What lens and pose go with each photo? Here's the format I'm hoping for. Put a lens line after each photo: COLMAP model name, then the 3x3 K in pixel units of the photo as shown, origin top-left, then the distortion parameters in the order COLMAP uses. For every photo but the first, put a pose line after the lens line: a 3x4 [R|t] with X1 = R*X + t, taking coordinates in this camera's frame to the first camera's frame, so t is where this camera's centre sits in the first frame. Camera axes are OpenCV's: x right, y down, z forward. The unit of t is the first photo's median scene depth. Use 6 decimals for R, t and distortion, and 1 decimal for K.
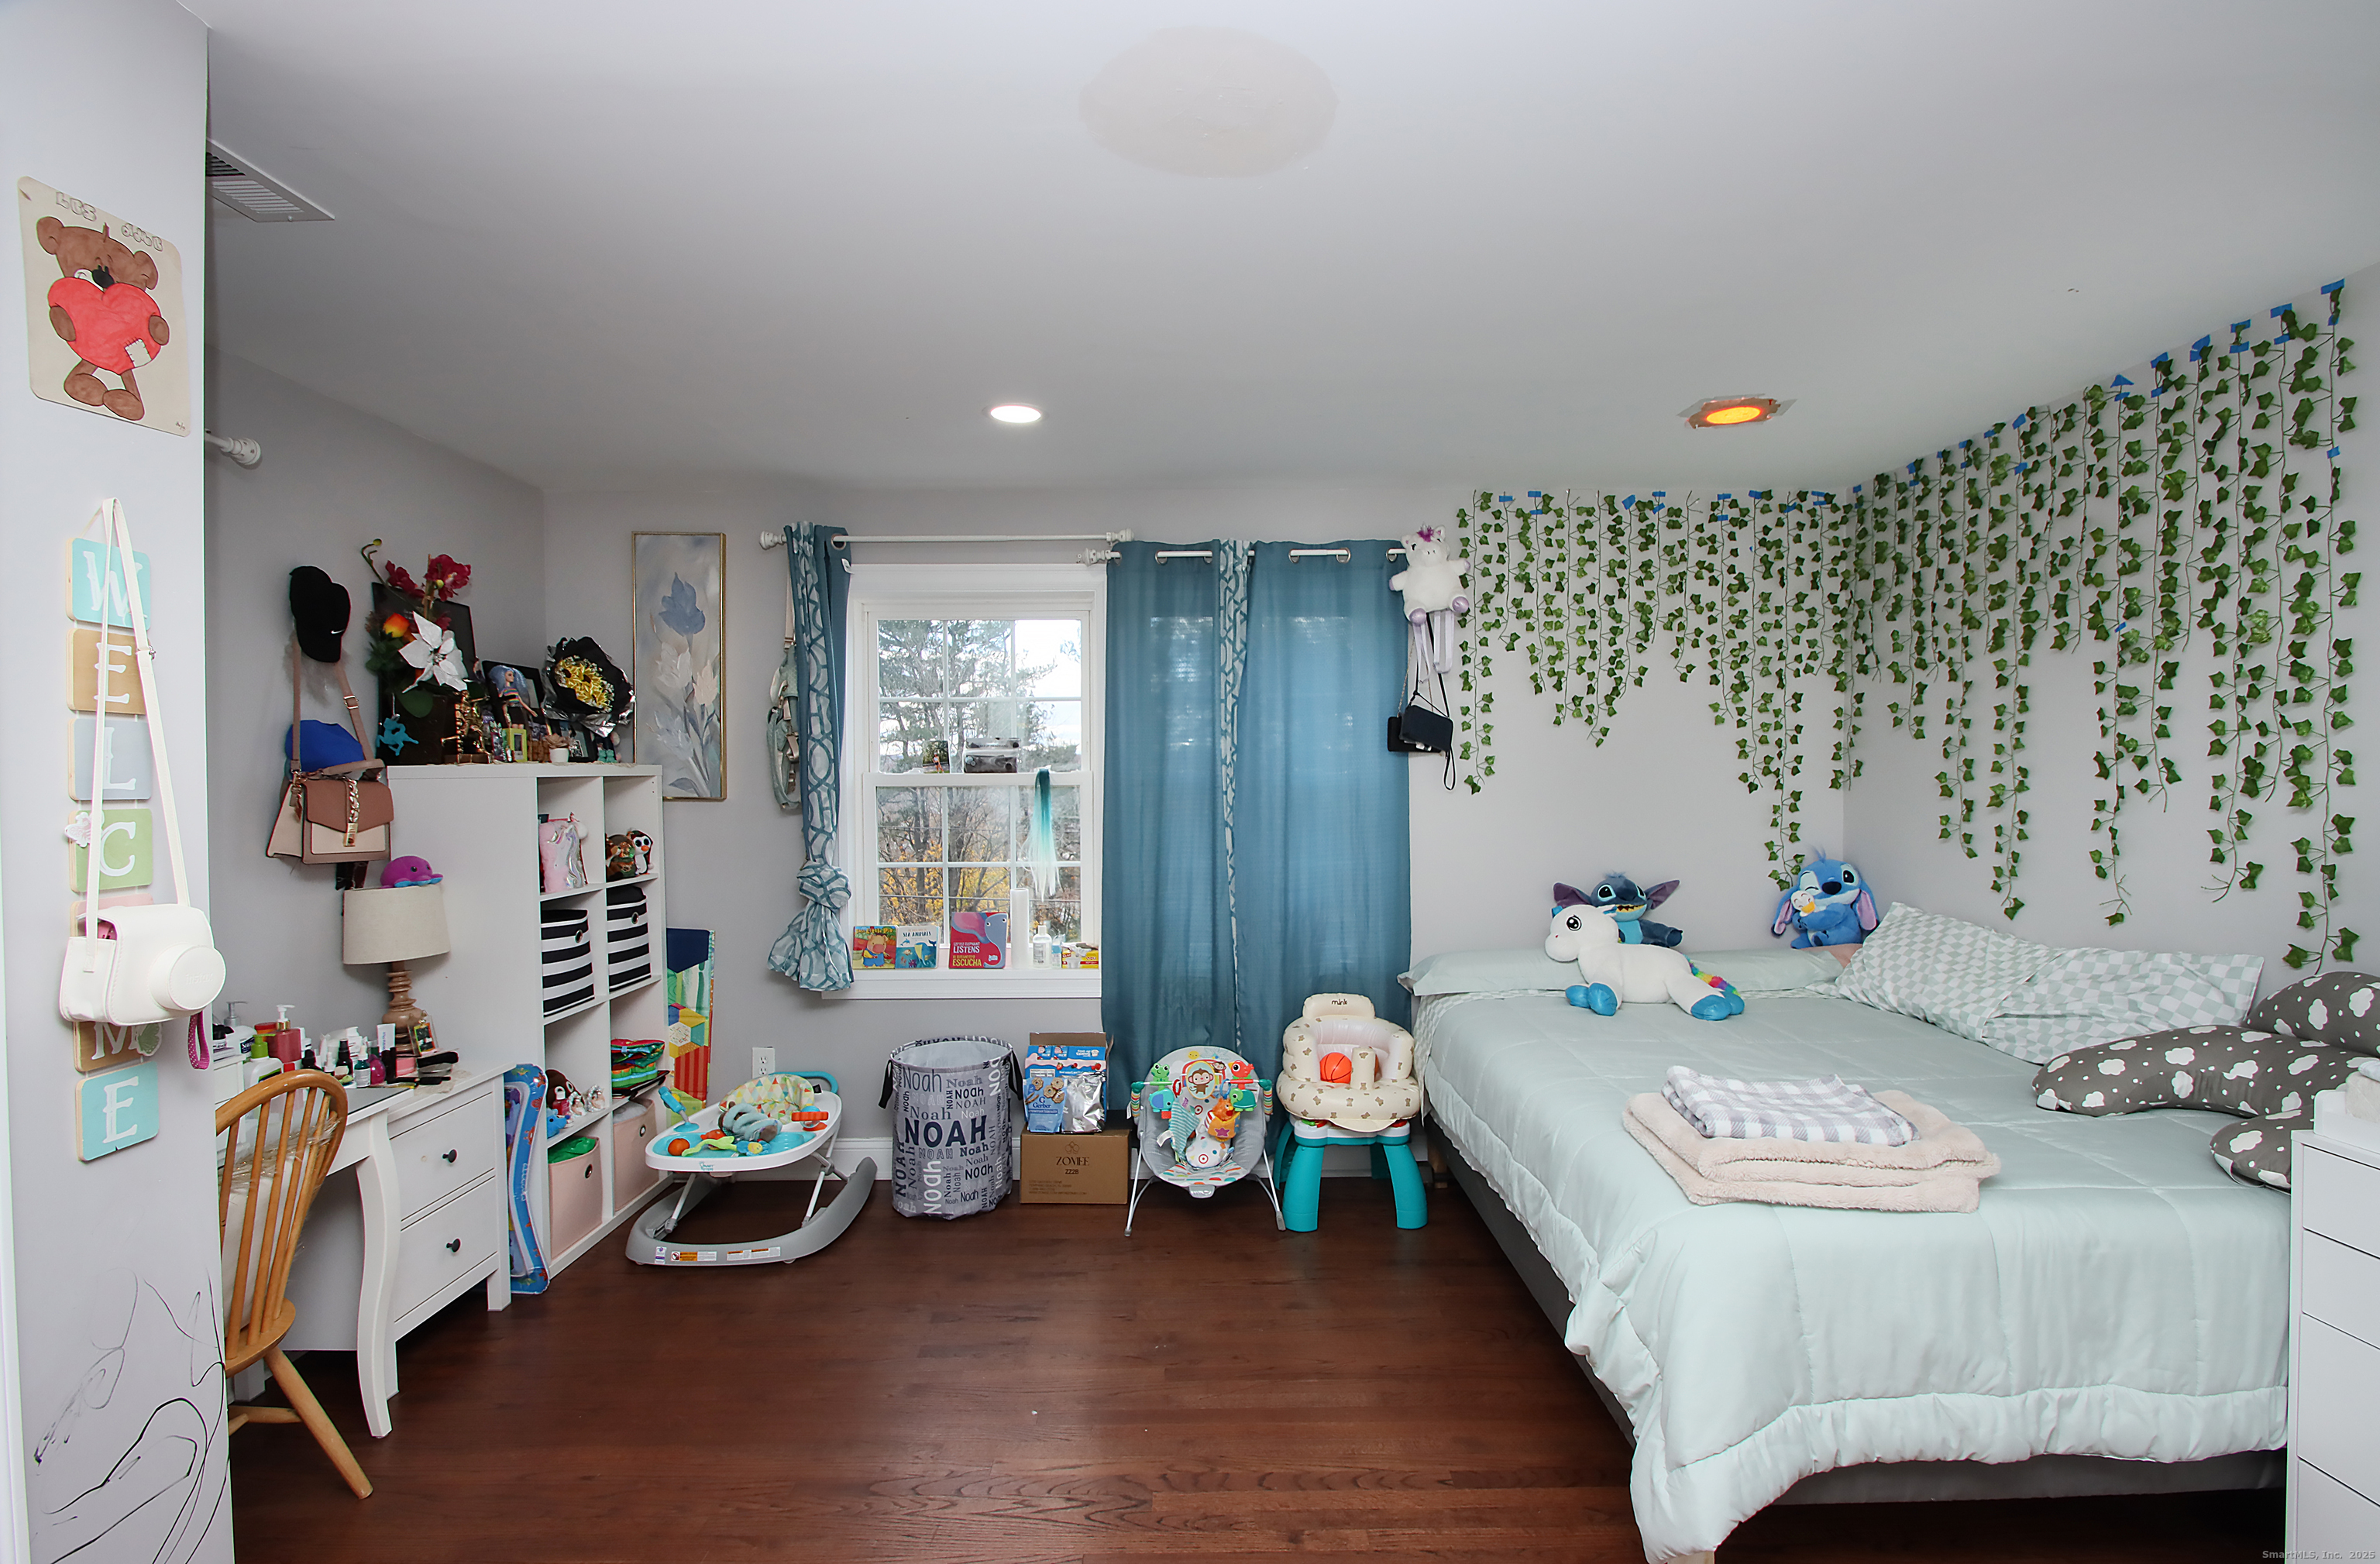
lens RADIAL K [[1129.7, 0, 1200.6], [0, 1129.7, 780.6], [0, 0, 1]] dist [0.015567, -0.017994]
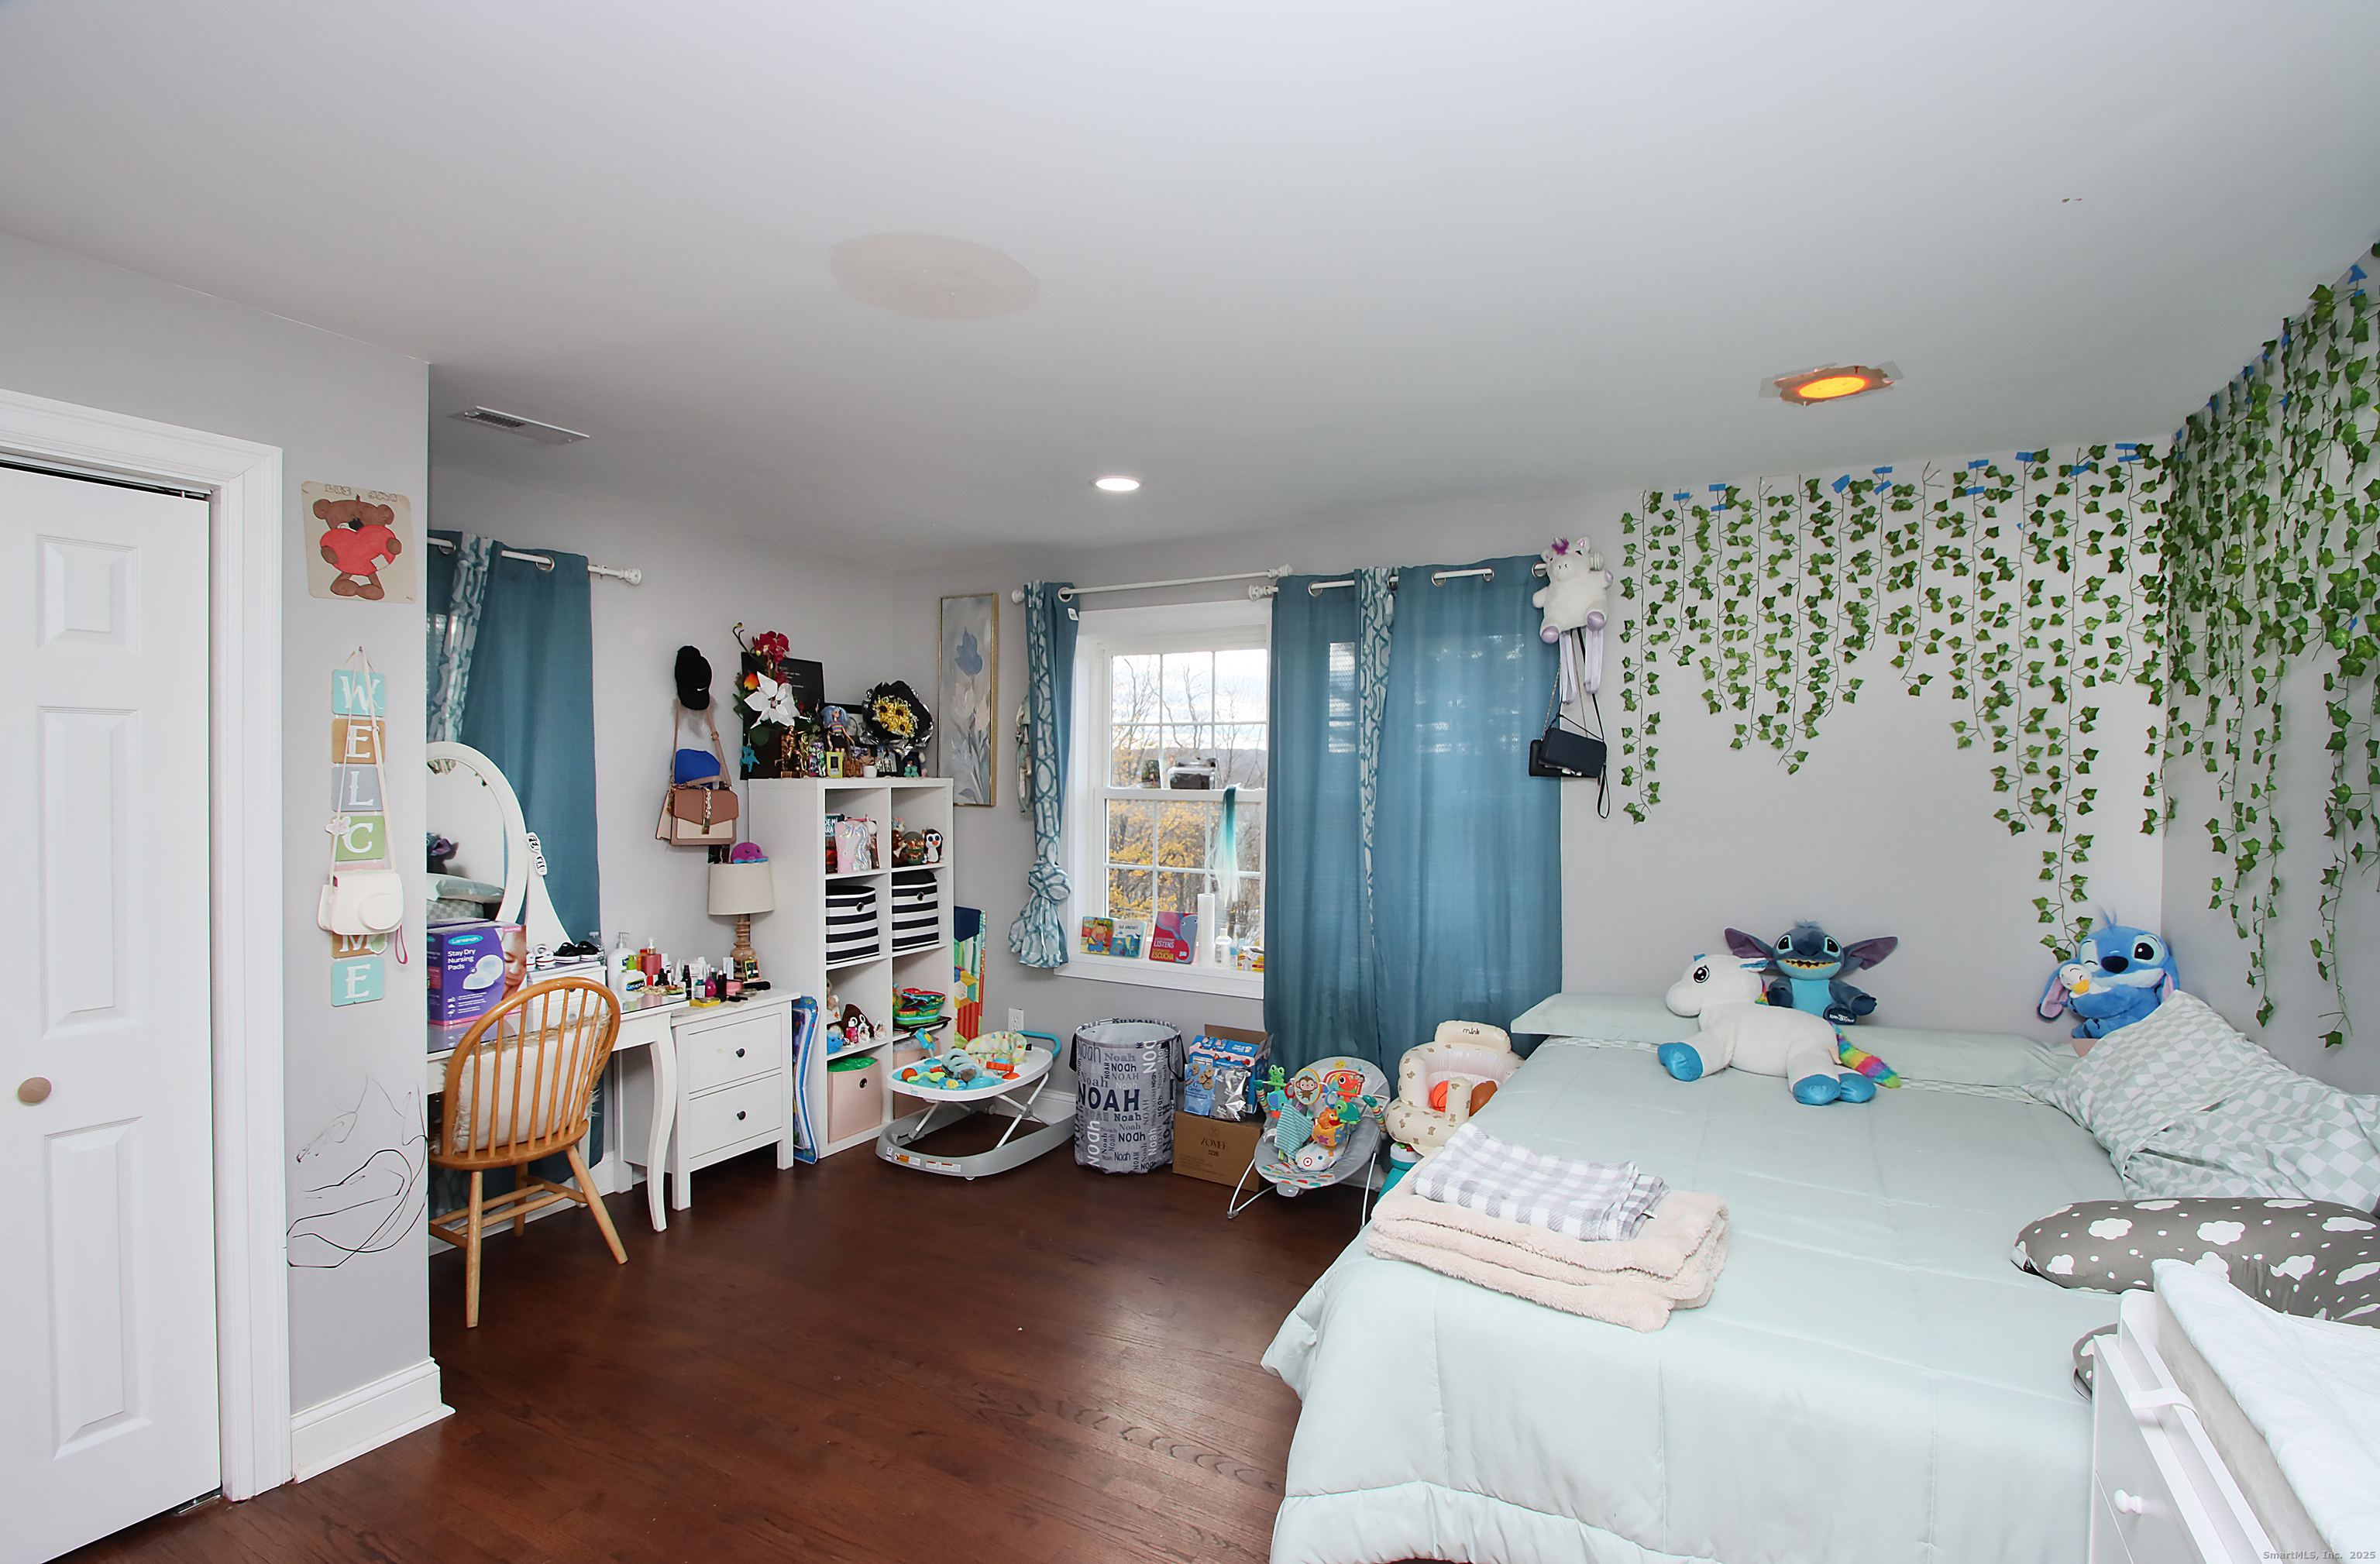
lens RADIAL K [[1129.7, 0, 1193.9], [0, 1129.7, 777.3], [0, 0, 1]] dist [0.015567, -0.017994]
pose [[0.866452, 0.015625, -0.499016, 0.403141], [-0.016423, 0.999861, 0.002791, -0.023201], [0.498991, 0.005777, 0.866588, 0.030550]]
